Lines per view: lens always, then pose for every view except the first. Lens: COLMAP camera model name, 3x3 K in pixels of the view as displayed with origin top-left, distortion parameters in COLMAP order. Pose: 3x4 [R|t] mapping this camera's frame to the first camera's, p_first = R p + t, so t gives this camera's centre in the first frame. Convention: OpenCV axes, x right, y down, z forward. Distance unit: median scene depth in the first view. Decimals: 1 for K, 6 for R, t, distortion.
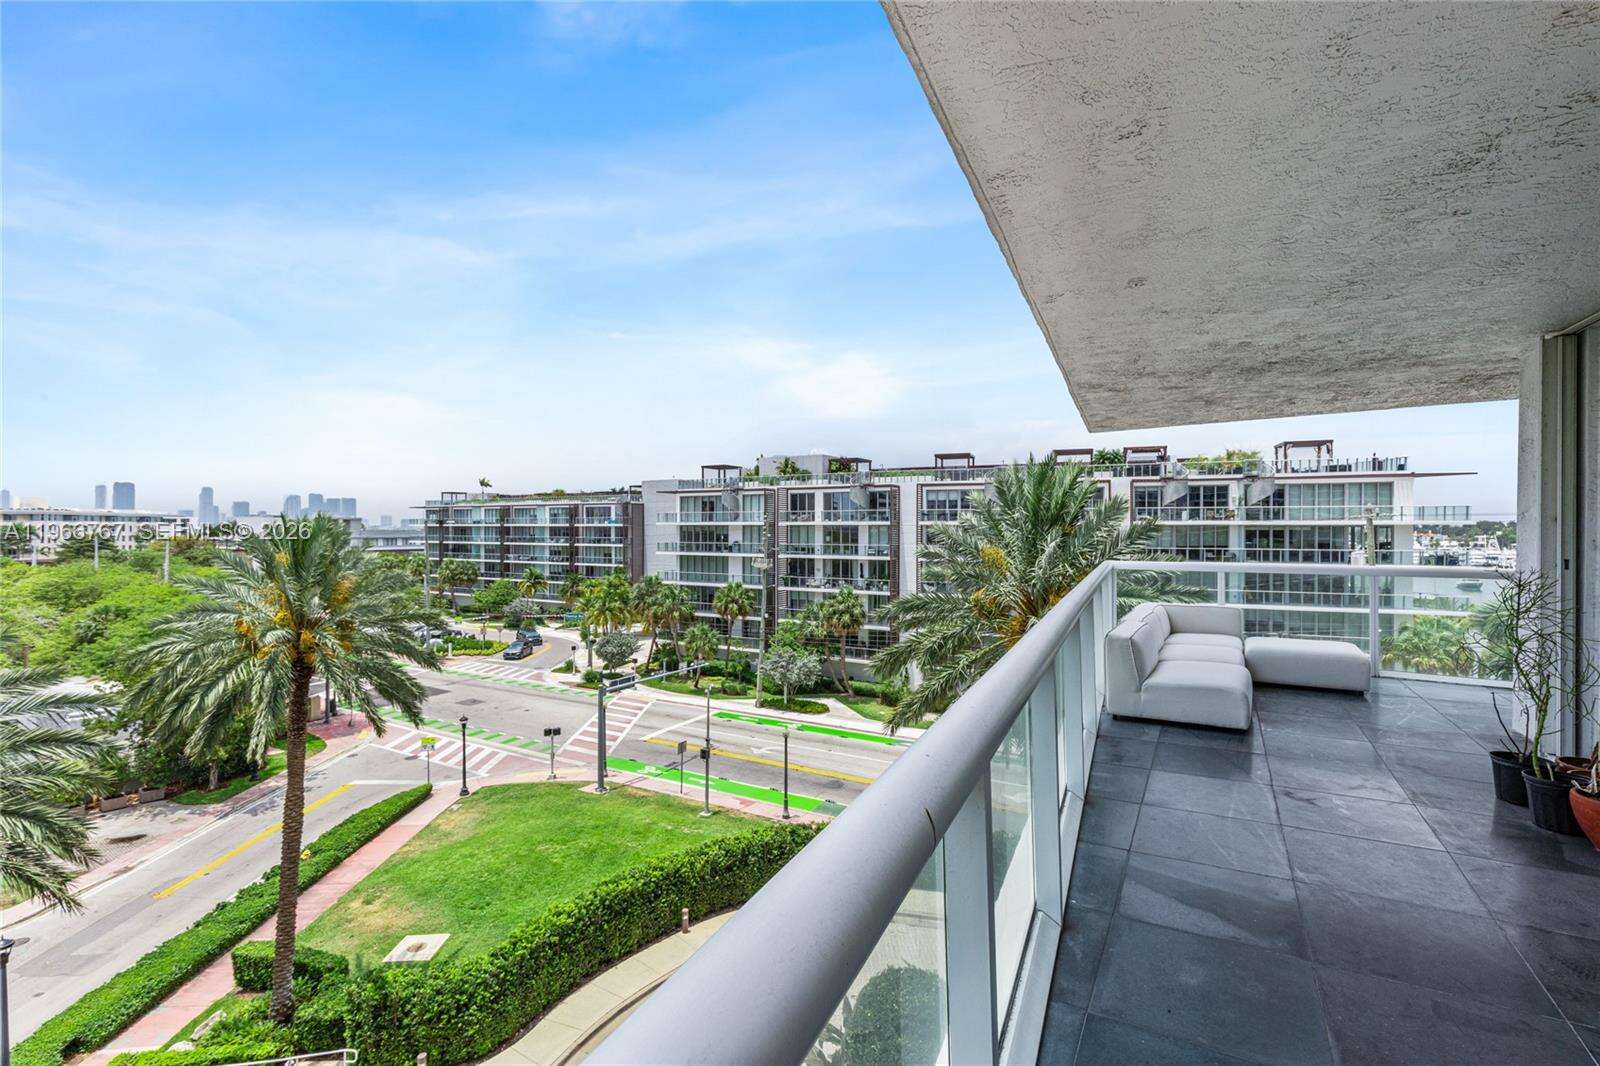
lens RADIAL K [[732.3, 0, 799.2], [0, 732.3, 531.4], [0, 0, 1]] dist [0.011450, 0.000834]
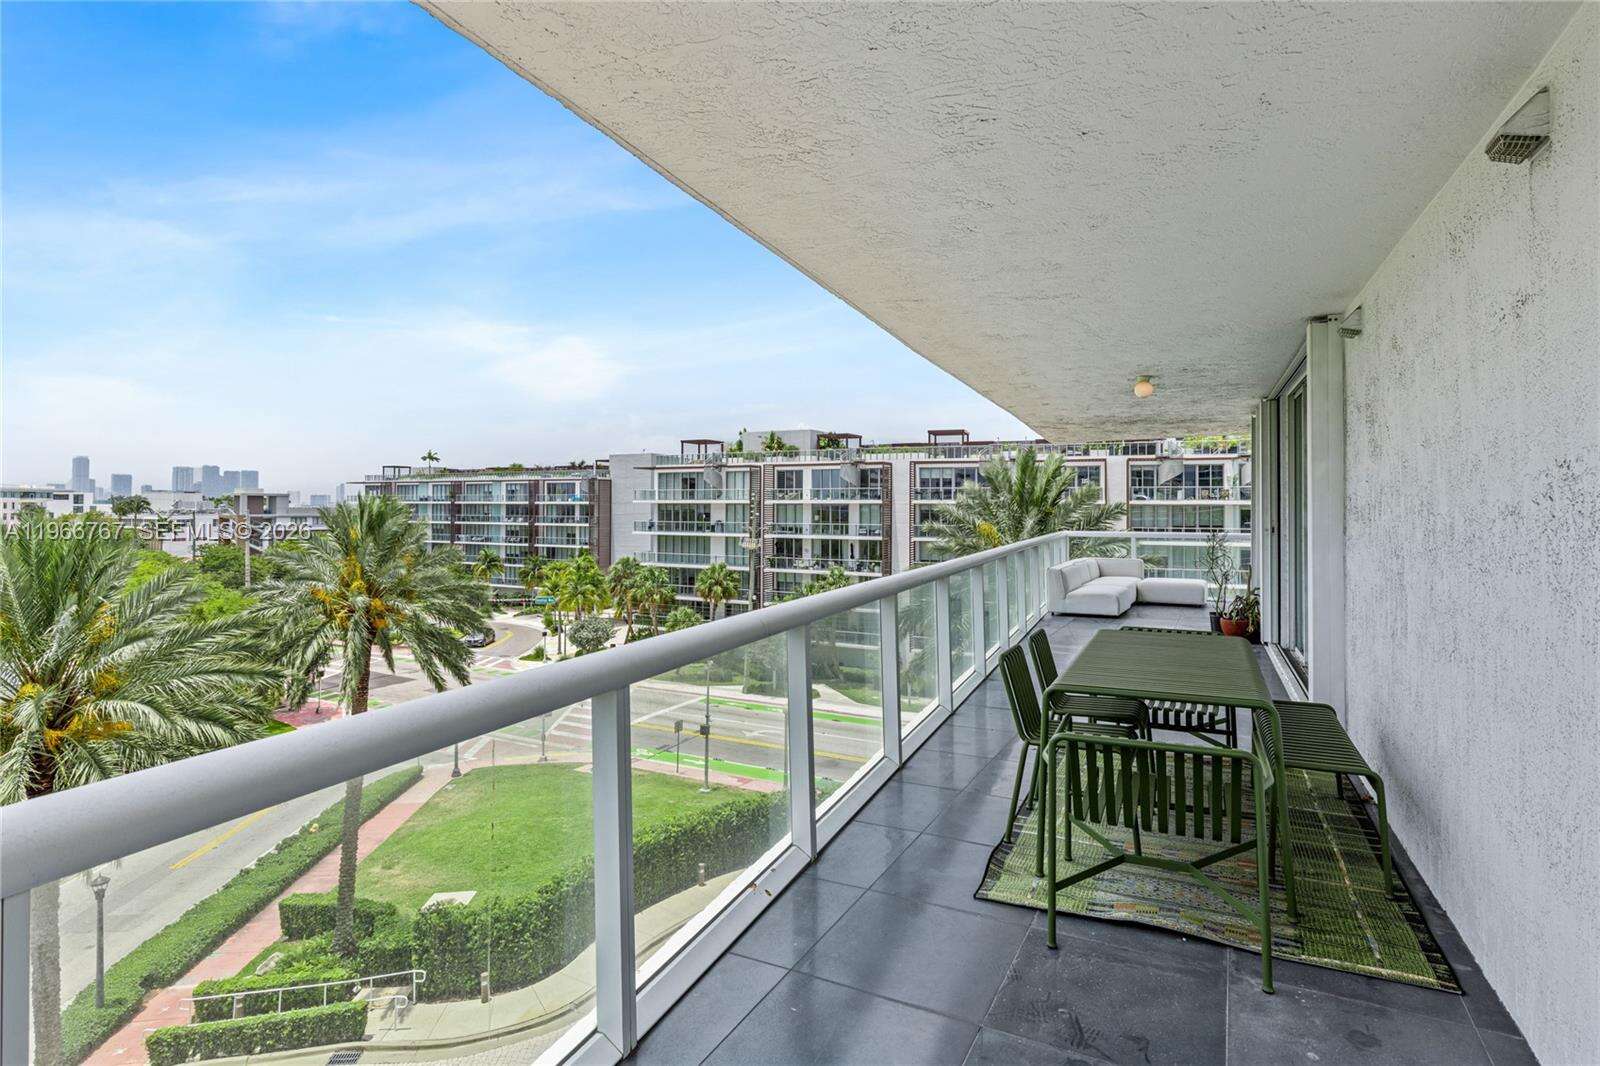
lens RADIAL K [[846.8, 0, 784.4], [0, 846.8, 497.6], [0, 0, 1]] dist [0.005060, -0.000367]
pose [[0.999757, 0.002130, 0.021946, -0.033959], [-0.001809, 0.999891, -0.014635, -0.000277], [-0.021975, 0.014592, 0.999652, -0.131189]]
